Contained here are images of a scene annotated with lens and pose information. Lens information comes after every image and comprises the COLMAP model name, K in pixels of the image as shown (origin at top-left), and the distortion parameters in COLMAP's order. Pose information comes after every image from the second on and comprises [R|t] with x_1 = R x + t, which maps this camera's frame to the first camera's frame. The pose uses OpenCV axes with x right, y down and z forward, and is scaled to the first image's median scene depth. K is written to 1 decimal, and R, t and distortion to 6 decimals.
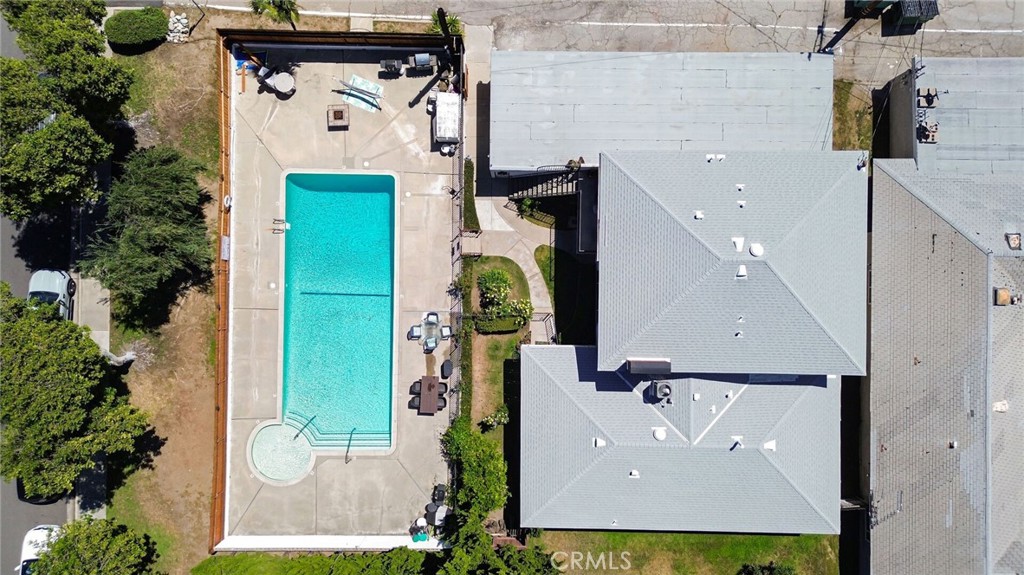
lens RADIAL K [[722.6, 0, 512.0], [0, 722.6, 287.5], [0, 0, 1]] dist [0.083306, -0.084123]
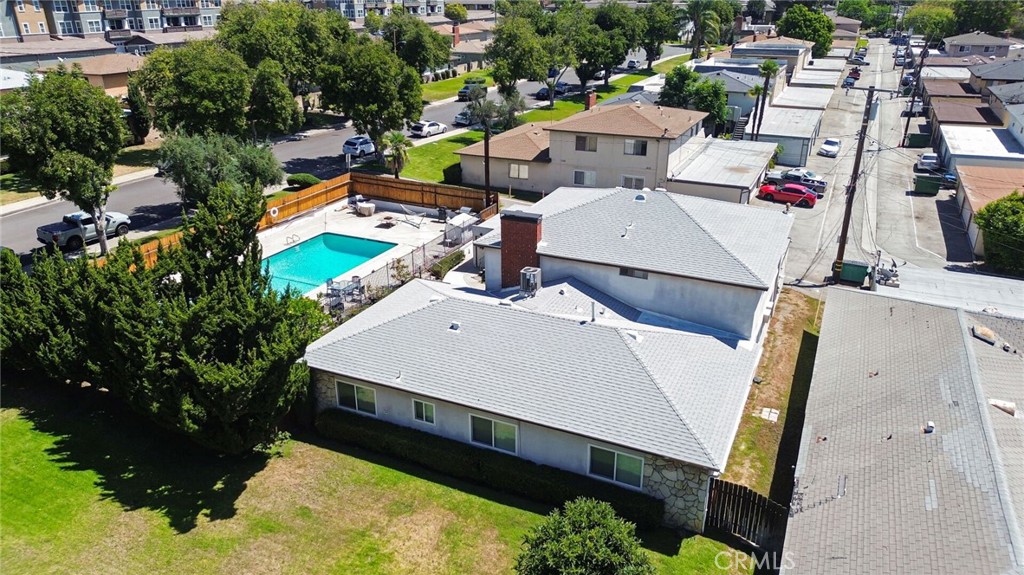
lens RADIAL K [[722.6, 0, 512.0], [0, 722.6, 287.5], [0, 0, 1]] dist [0.083306, -0.084123]
pose [[0.910191, 0.161995, -0.381196, 0.481545], [-0.414161, 0.345217, -0.842197, 0.818798], [-0.004836, 0.924437, 0.381305, 0.635445]]
